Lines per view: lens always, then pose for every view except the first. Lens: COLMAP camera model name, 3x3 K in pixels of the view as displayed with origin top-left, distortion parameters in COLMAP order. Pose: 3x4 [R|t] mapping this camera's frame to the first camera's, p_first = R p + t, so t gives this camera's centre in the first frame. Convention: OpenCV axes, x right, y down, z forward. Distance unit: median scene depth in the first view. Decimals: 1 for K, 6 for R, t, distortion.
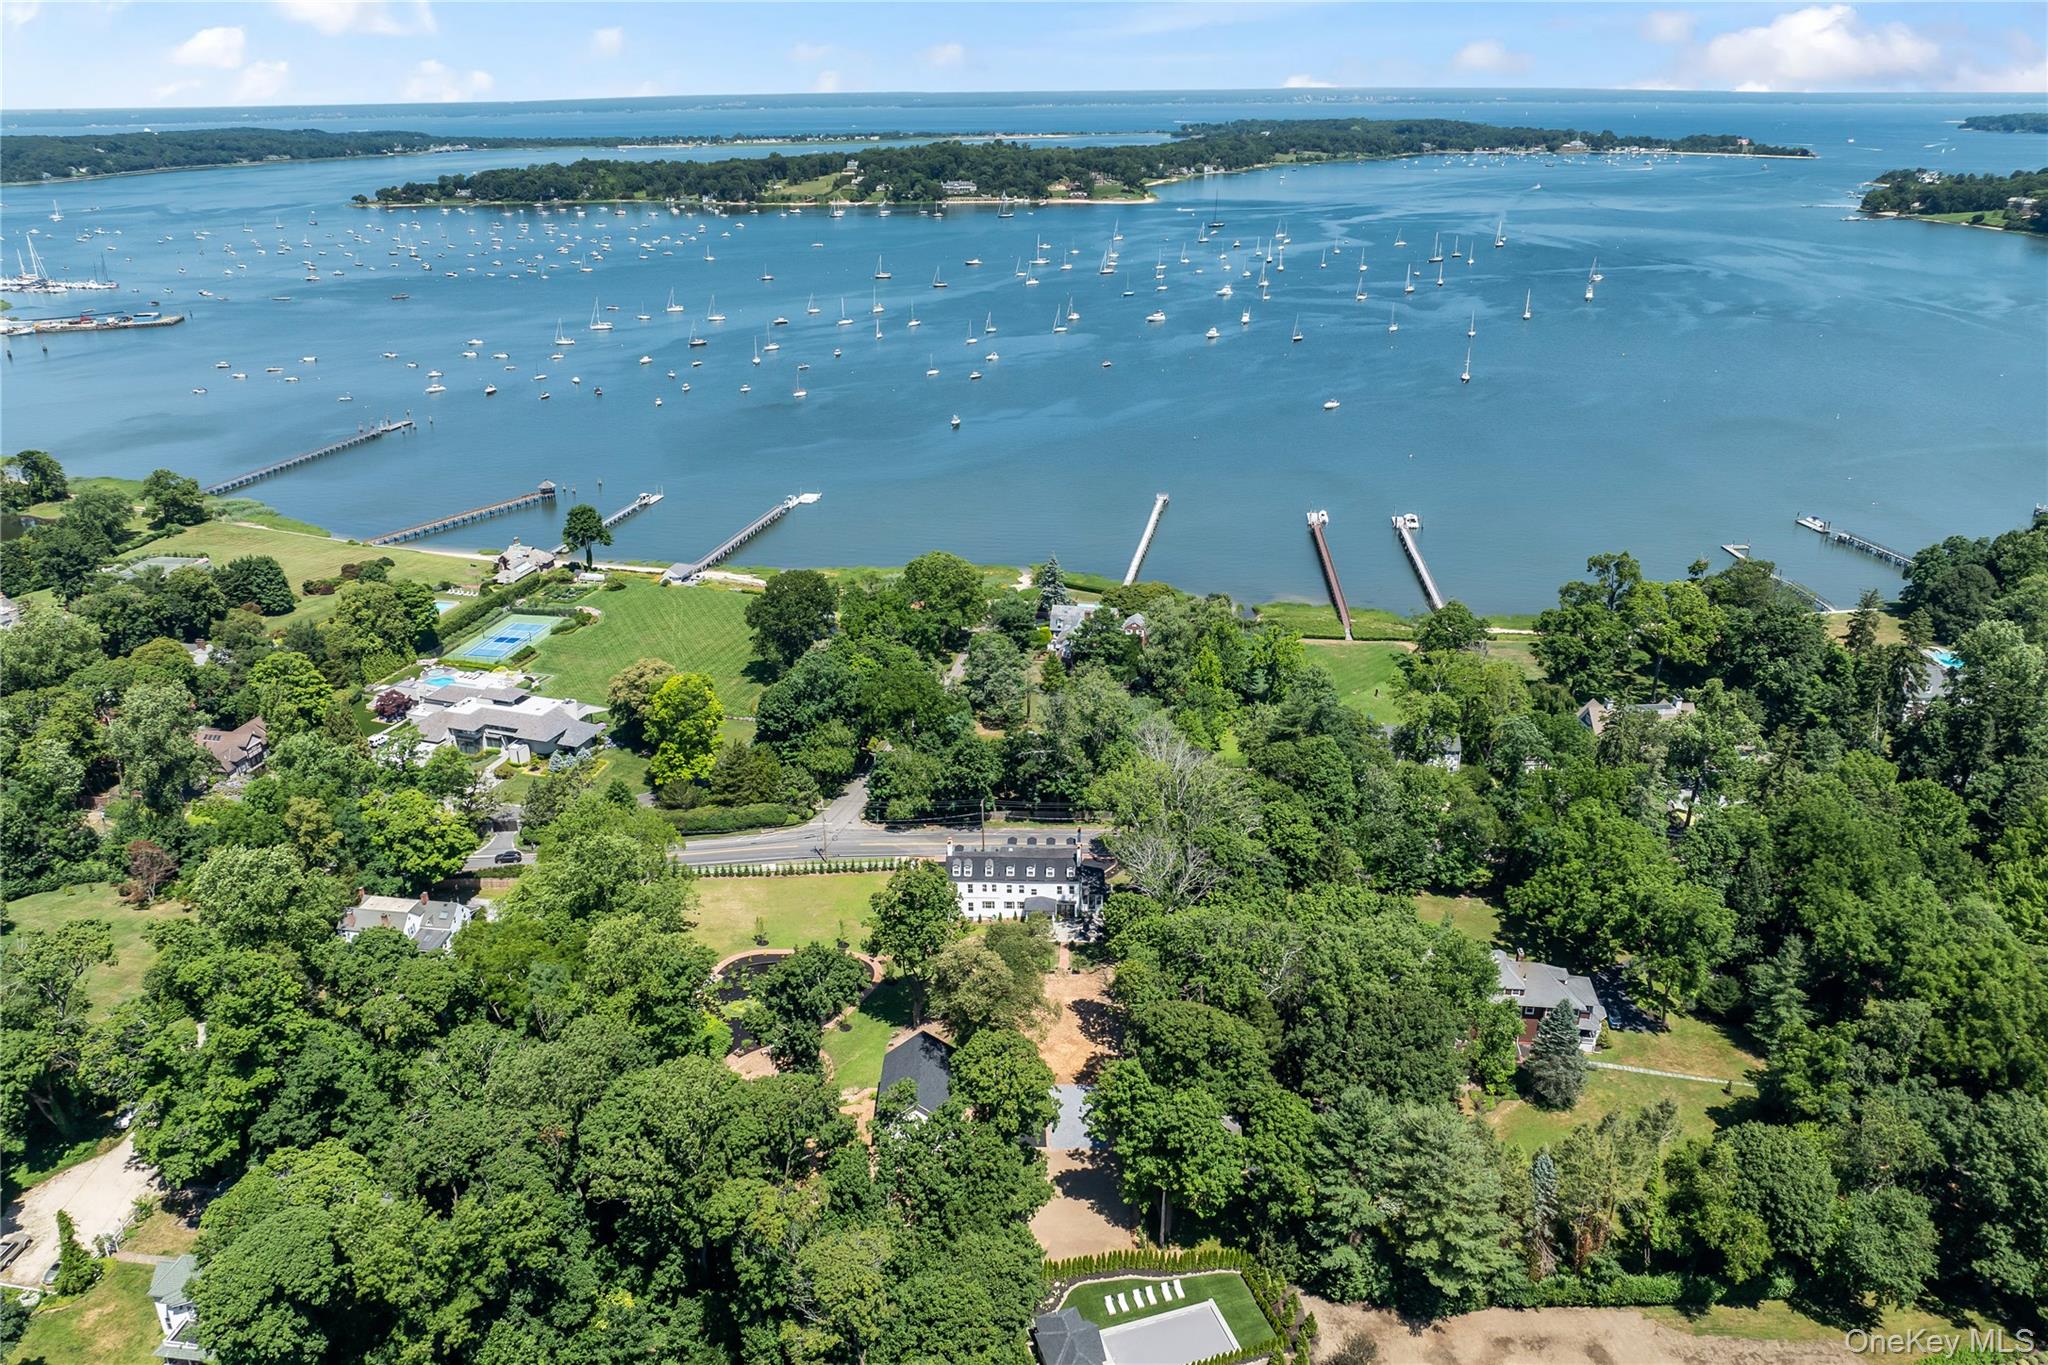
lens RADIAL K [[1457.5, 0, 1024.0], [0, 1457.5, 682.5], [0, 0, 1]] dist [-0.052212, 0.027777]
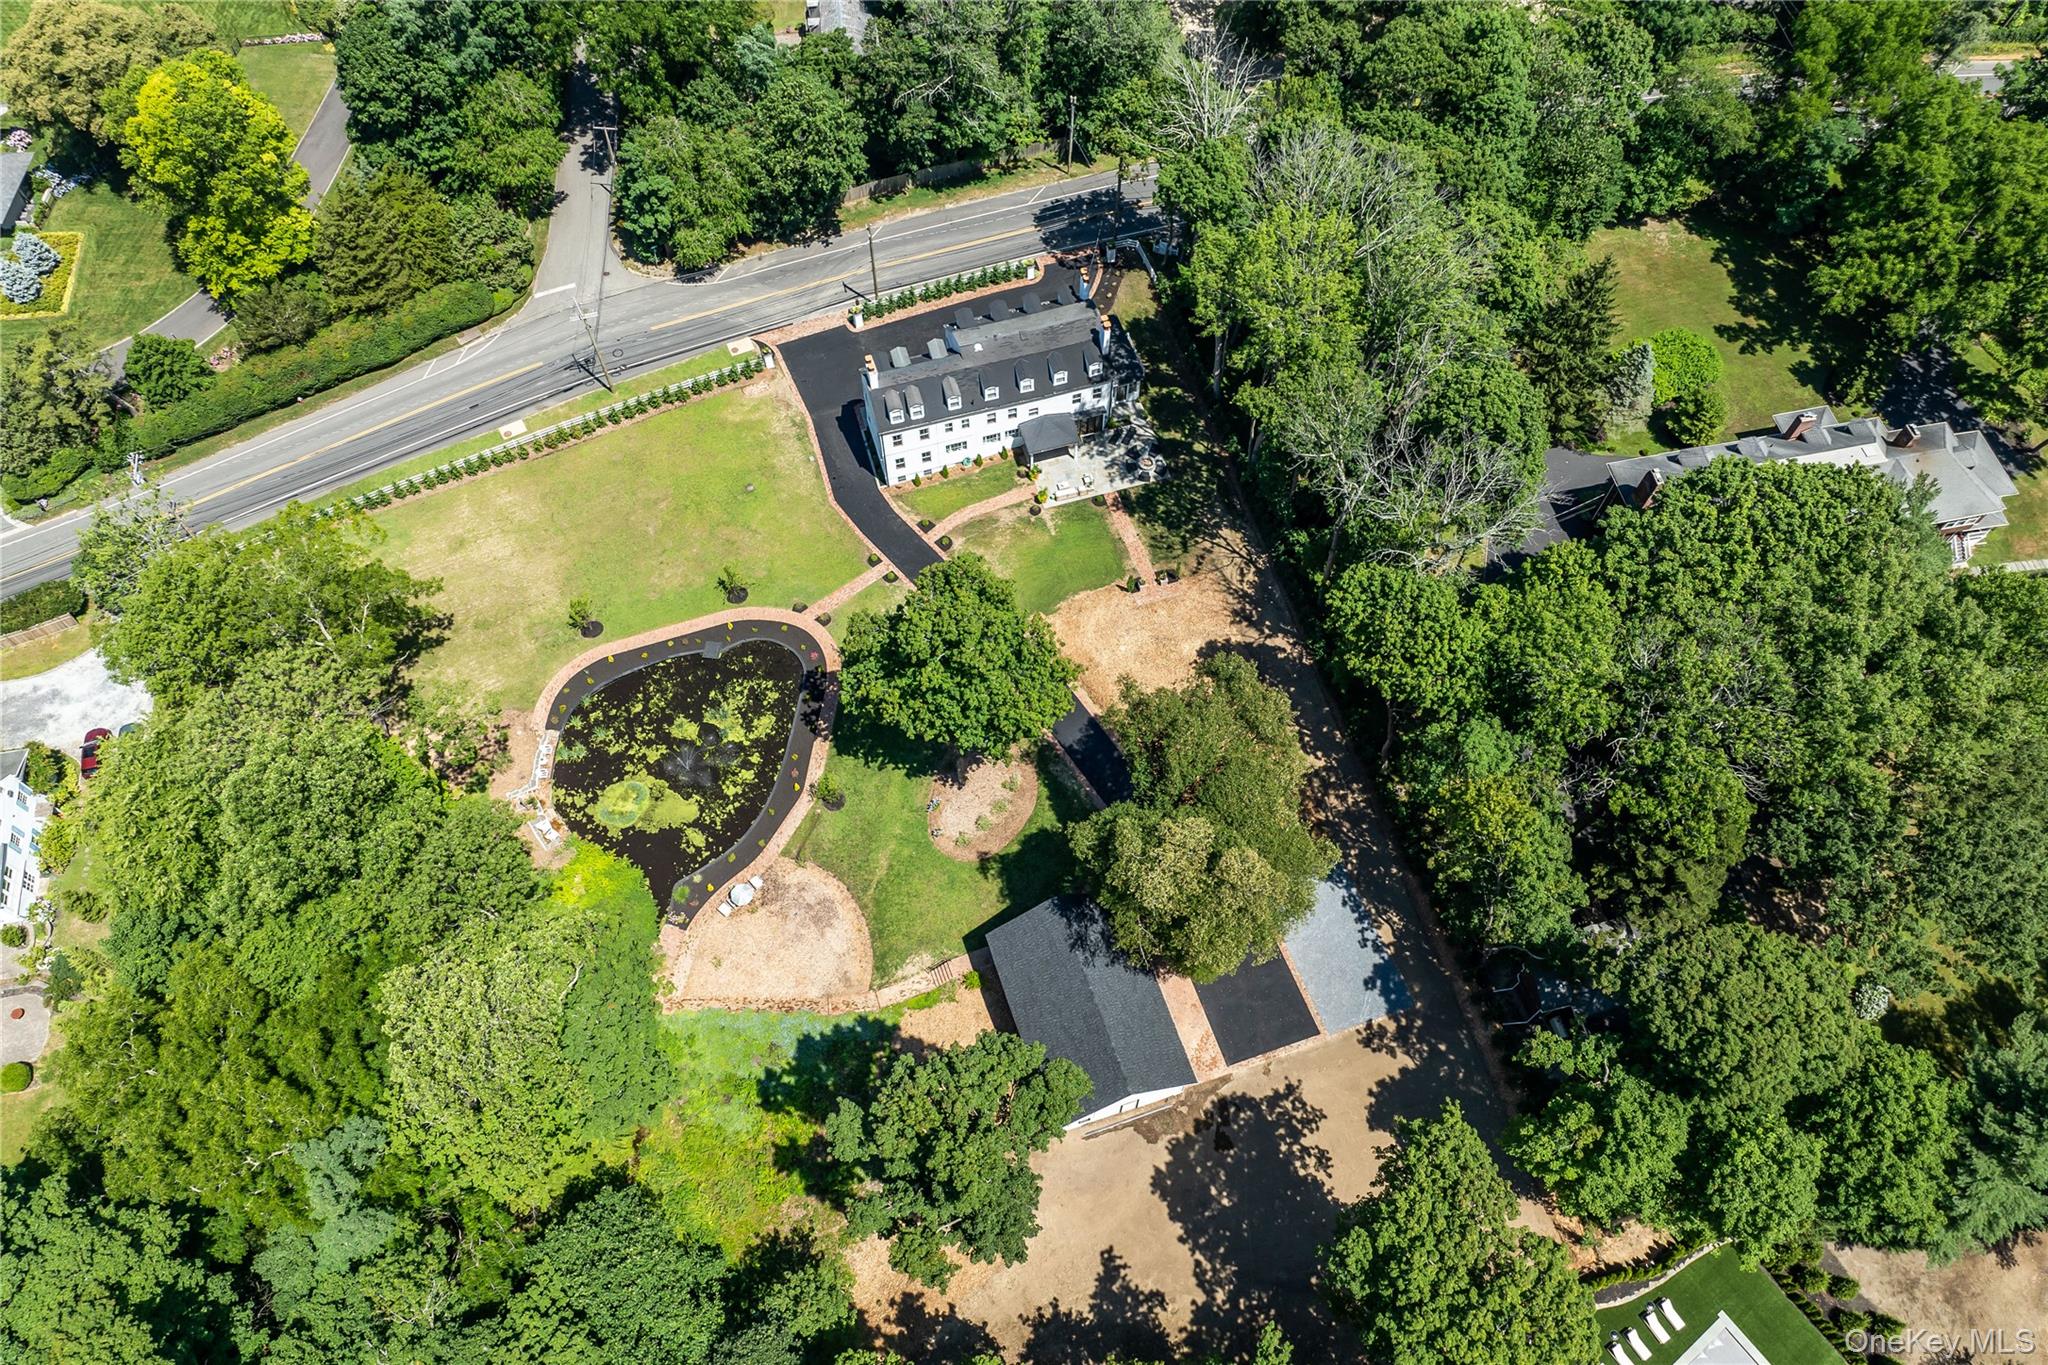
lens RADIAL K [[1458.8, 0, 1024.0], [0, 1458.8, 682.5], [0, 0, 1]] dist [-0.037320, 0.001802]
pose [[0.945536, -0.280621, 0.164962, -0.091343], [0.112231, 0.756737, 0.644013, -0.107914], [-0.305557, -0.590424, 0.747017, 0.395799]]
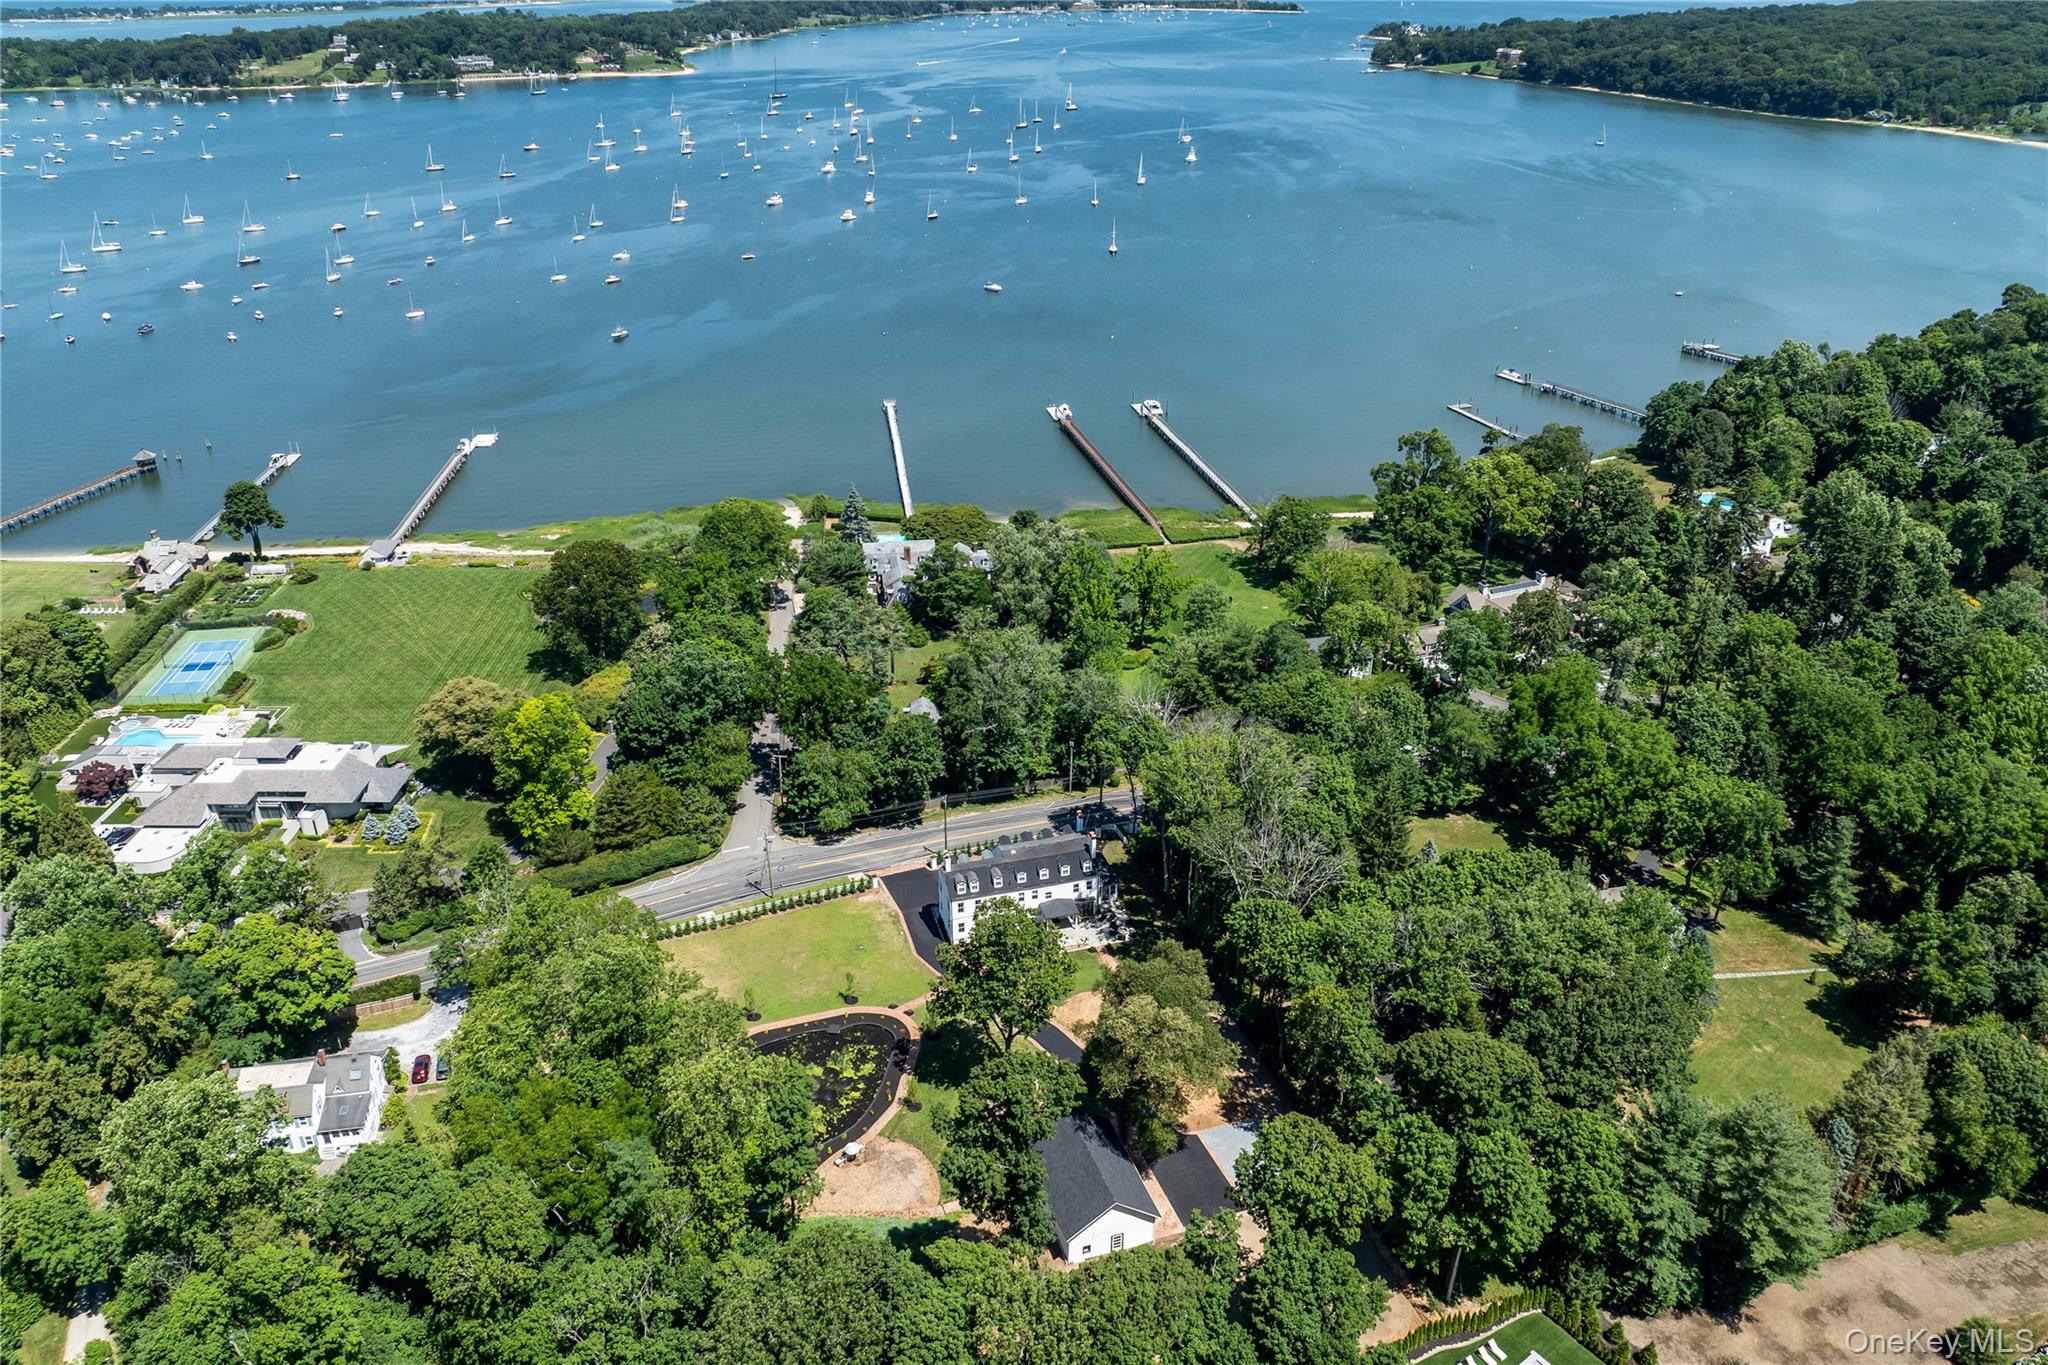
lens RADIAL K [[1457.5, 0, 1024.0], [0, 1457.5, 682.5], [0, 0, 1]] dist [-0.052212, 0.027777]
pose [[0.947608, -0.140689, 0.286785, -0.184100], [0.116721, 0.988207, 0.099113, -0.054642], [-0.297347, -0.060447, 0.952854, 0.135232]]
